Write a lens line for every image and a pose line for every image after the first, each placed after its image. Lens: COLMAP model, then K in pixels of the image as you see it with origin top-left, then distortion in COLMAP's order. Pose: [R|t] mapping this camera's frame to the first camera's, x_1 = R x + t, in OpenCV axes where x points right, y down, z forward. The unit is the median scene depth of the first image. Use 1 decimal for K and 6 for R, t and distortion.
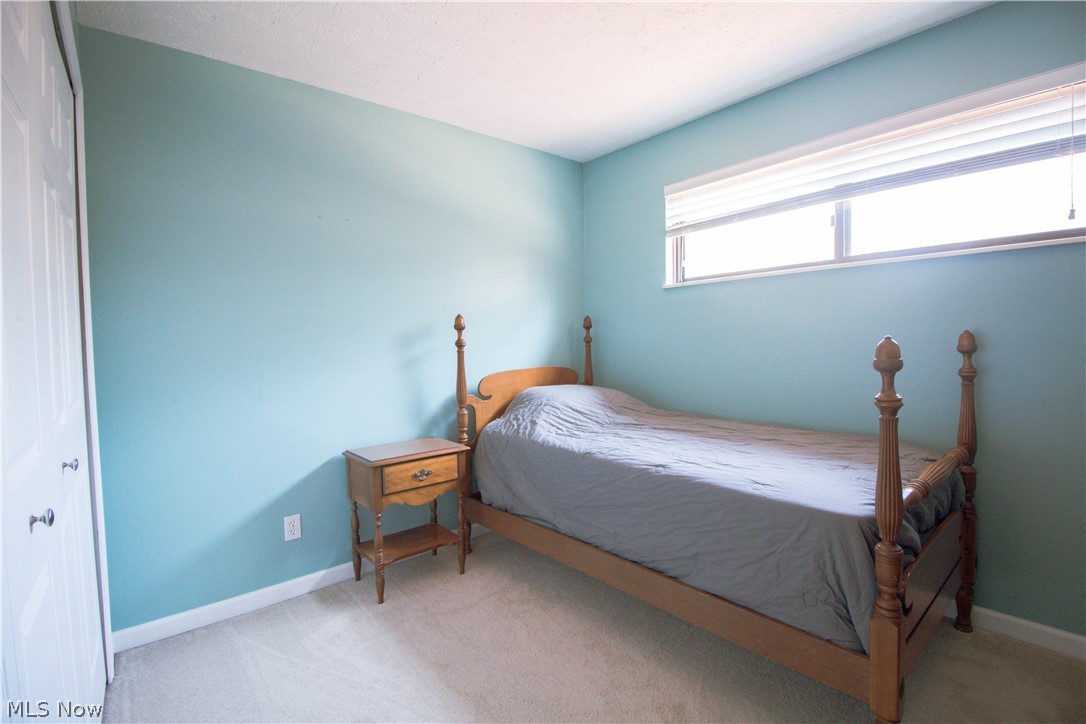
lens RADIAL K [[503.0, 0, 544.9], [0, 503.0, 360.5], [0, 0, 1]] dist [0.000052, -0.012292]
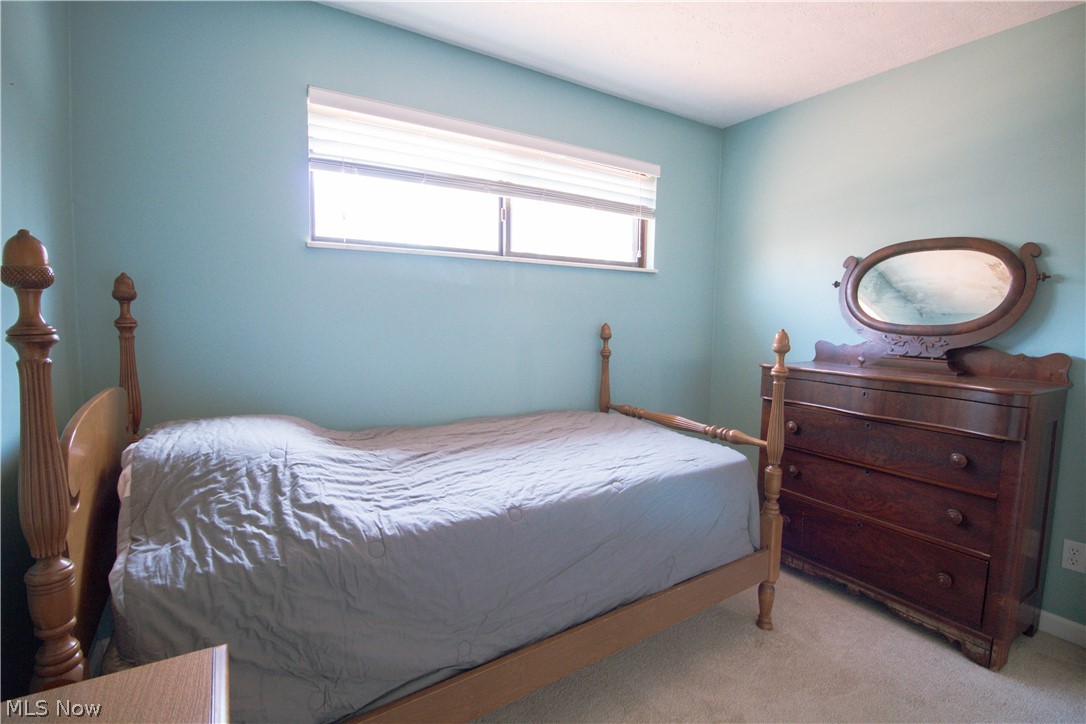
lens RADIAL K [[503.0, 0, 544.9], [0, 503.0, 360.5], [0, 0, 1]] dist [0.000052, -0.012292]
pose [[0.132092, -0.059981, 0.989421, -0.460598], [0.031220, 0.997924, 0.056328, -0.030720], [-0.990746, 0.023449, 0.133690, 0.770270]]
